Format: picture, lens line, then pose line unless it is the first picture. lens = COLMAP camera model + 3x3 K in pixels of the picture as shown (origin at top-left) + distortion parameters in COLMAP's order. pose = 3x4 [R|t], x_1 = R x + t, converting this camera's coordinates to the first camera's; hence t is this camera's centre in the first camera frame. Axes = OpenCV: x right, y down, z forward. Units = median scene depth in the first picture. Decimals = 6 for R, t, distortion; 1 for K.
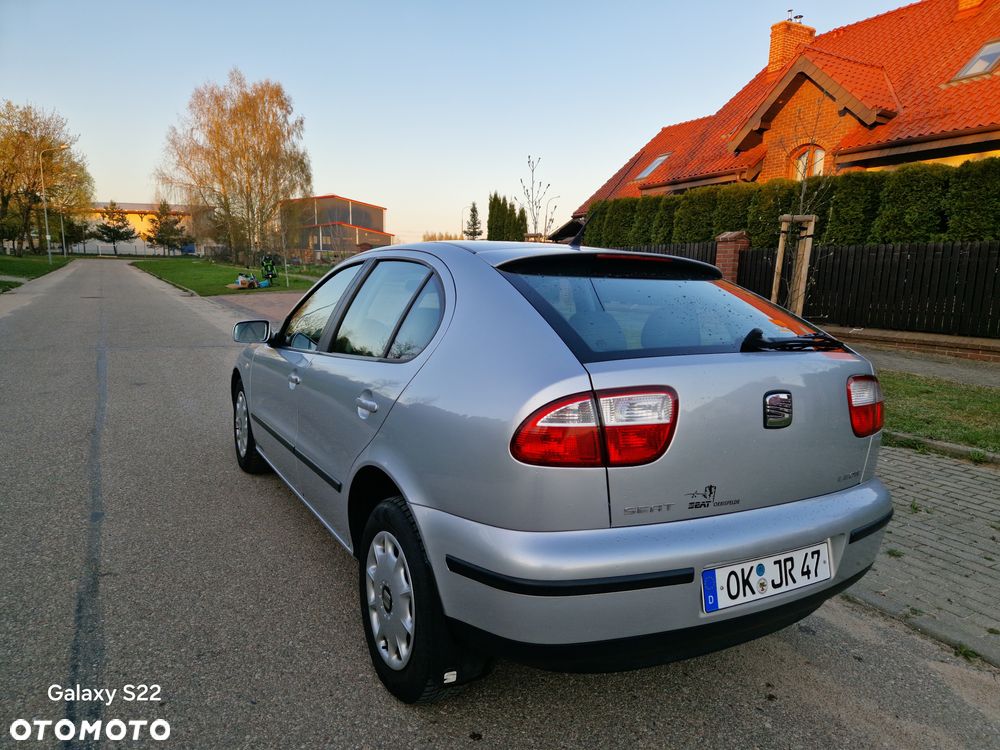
lens RADIAL K [[668.1, 0, 501.4], [0, 668.1, 397.9], [0, 0, 1]] dist [0.086267, -0.073750]
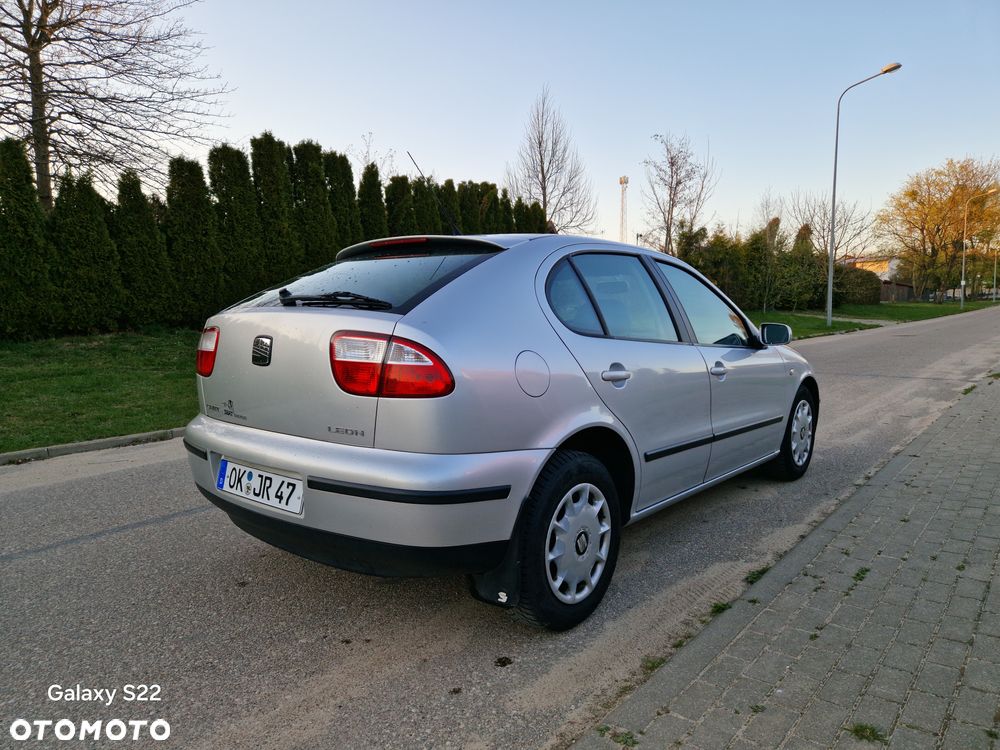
lens RADIAL K [[665.1, 0, 504.9], [0, 665.1, 384.3], [0, 0, 1]] dist [0.087302, -0.076833]
pose [[0.347975, 0.057678, -0.935728, 0.198485], [-0.139572, 0.990170, 0.009130, 0.000536], [0.927056, 0.127425, 0.352604, 0.112623]]
